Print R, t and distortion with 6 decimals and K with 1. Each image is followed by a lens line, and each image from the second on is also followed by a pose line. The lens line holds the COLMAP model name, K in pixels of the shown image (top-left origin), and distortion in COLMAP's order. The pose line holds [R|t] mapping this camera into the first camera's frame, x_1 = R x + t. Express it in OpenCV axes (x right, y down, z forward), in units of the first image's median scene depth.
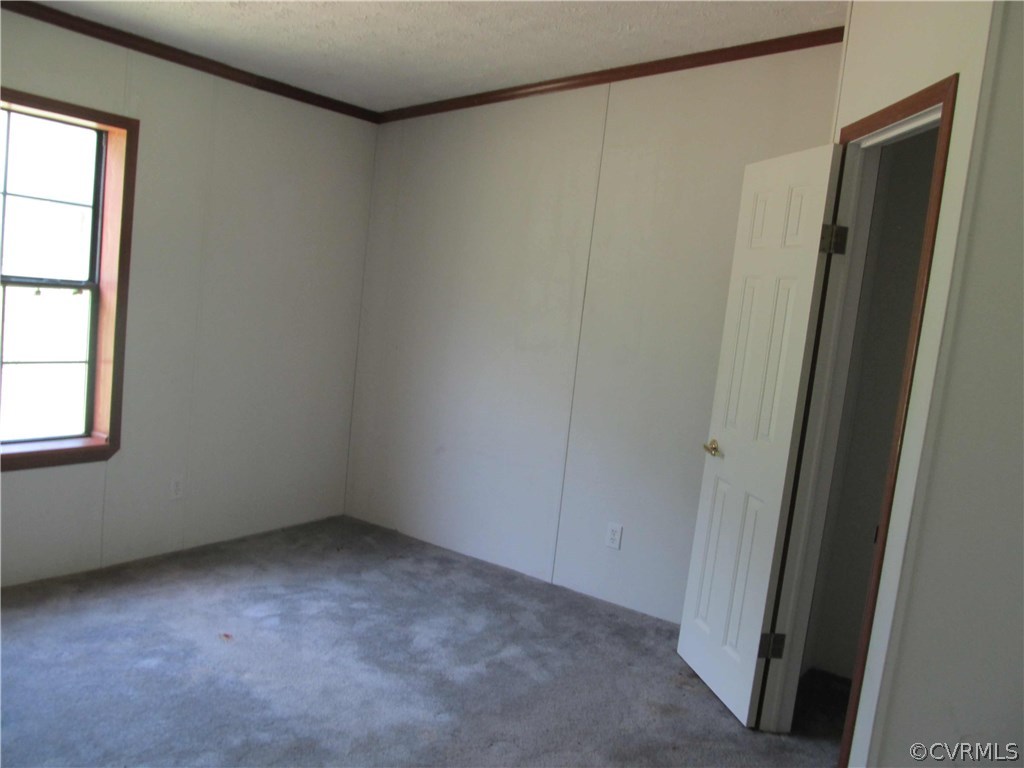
lens RADIAL K [[872.3, 0, 512.8], [0, 872.3, 396.0], [0, 0, 1]] dist [-0.036988, 0.014492]
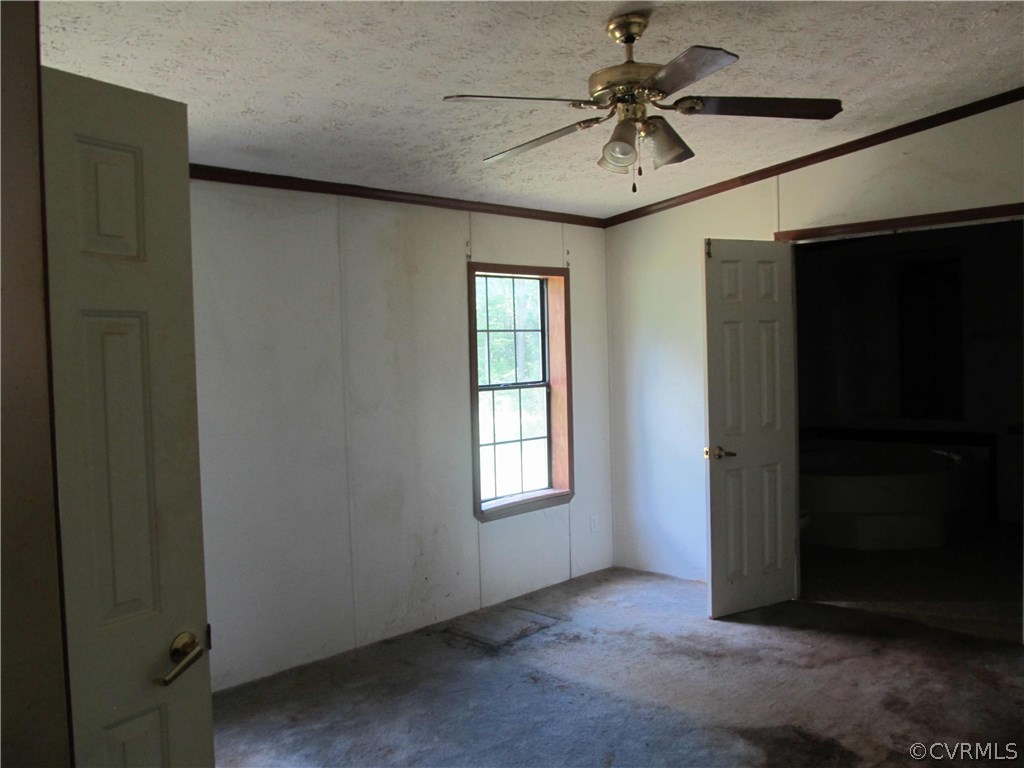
lens RADIAL K [[872.3, 0, 512.8], [0, 872.3, 396.0], [0, 0, 1]] dist [-0.036988, 0.014492]
pose [[0.978543, -0.136892, -0.153996, -0.316265], [0.124103, 0.988194, -0.089844, 0.018509], [0.164476, 0.068805, 0.983978, -0.456310]]
